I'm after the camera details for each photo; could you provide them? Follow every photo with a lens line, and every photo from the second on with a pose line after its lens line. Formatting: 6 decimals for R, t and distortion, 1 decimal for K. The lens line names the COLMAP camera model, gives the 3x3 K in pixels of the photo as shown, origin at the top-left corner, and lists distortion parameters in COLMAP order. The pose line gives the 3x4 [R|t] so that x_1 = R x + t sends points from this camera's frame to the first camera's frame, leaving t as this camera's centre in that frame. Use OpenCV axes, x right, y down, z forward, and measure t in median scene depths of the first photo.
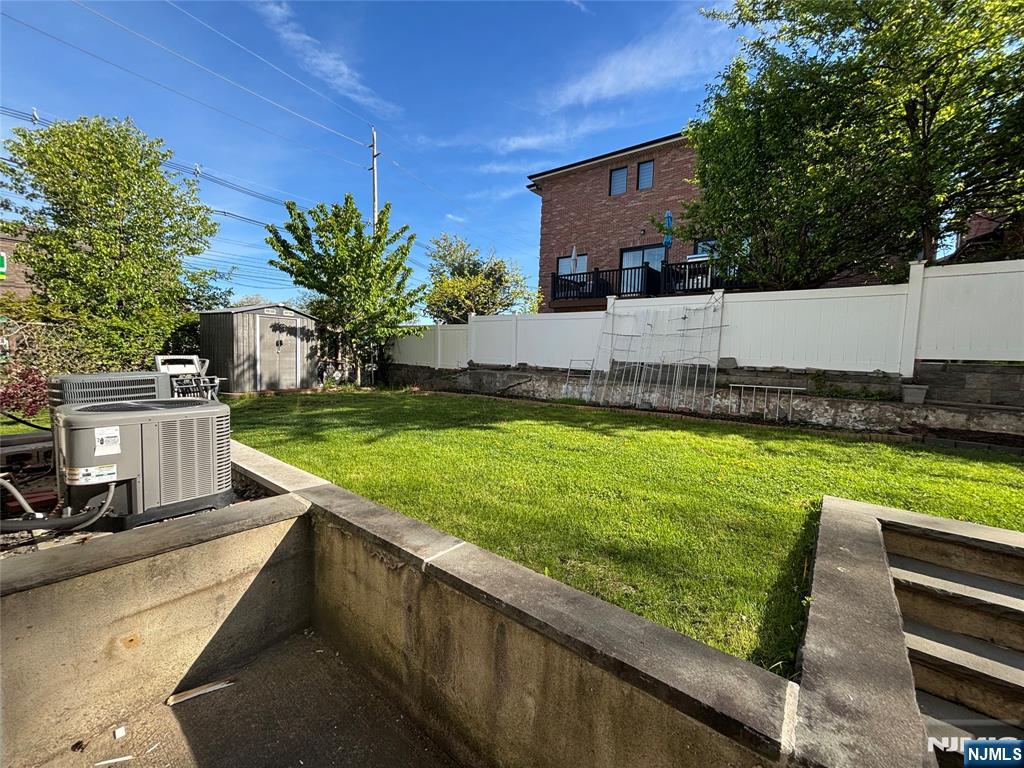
lens RADIAL K [[409.6, 0, 510.2], [0, 409.6, 376.9], [0, 0, 1]] dist [-0.001357, 0.000373]
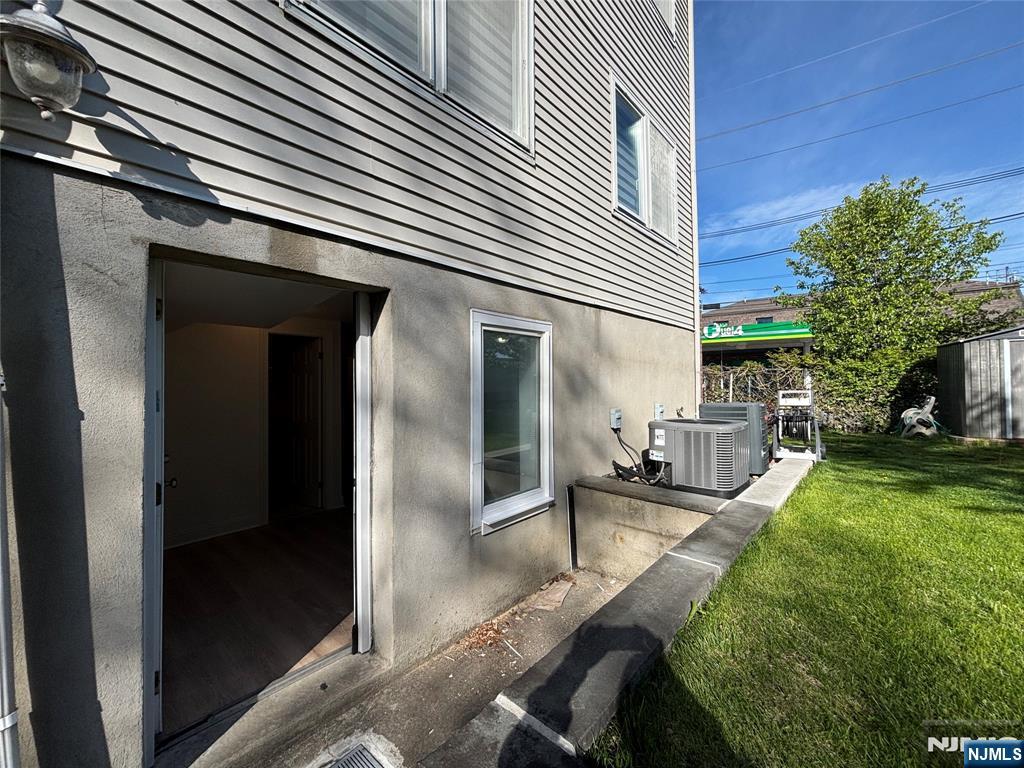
lens RADIAL K [[409.6, 0, 510.2], [0, 409.6, 376.9], [0, 0, 1]] dist [-0.001357, 0.000373]
pose [[-0.054200, -0.042809, -0.997612, 0.329512], [-0.055680, 0.997656, -0.039785, 0.001545], [0.996977, 0.053391, -0.056456, 0.179995]]
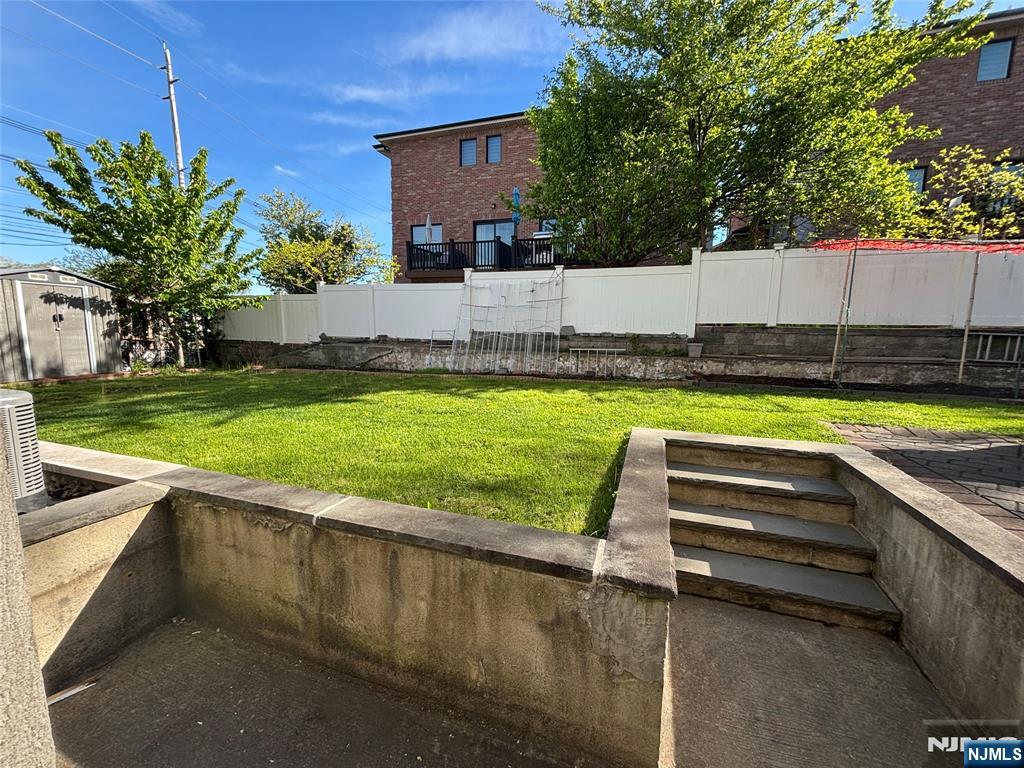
lens RADIAL K [[409.5, 0, 510.0], [0, 409.5, 376.5], [0, 0, 1]] dist [0.018453, -0.010510]
pose [[0.942511, -0.060013, 0.328742, -0.018173], [0.037791, 0.996573, 0.073580, 0.006196], [-0.332031, -0.056927, 0.941549, -0.057079]]
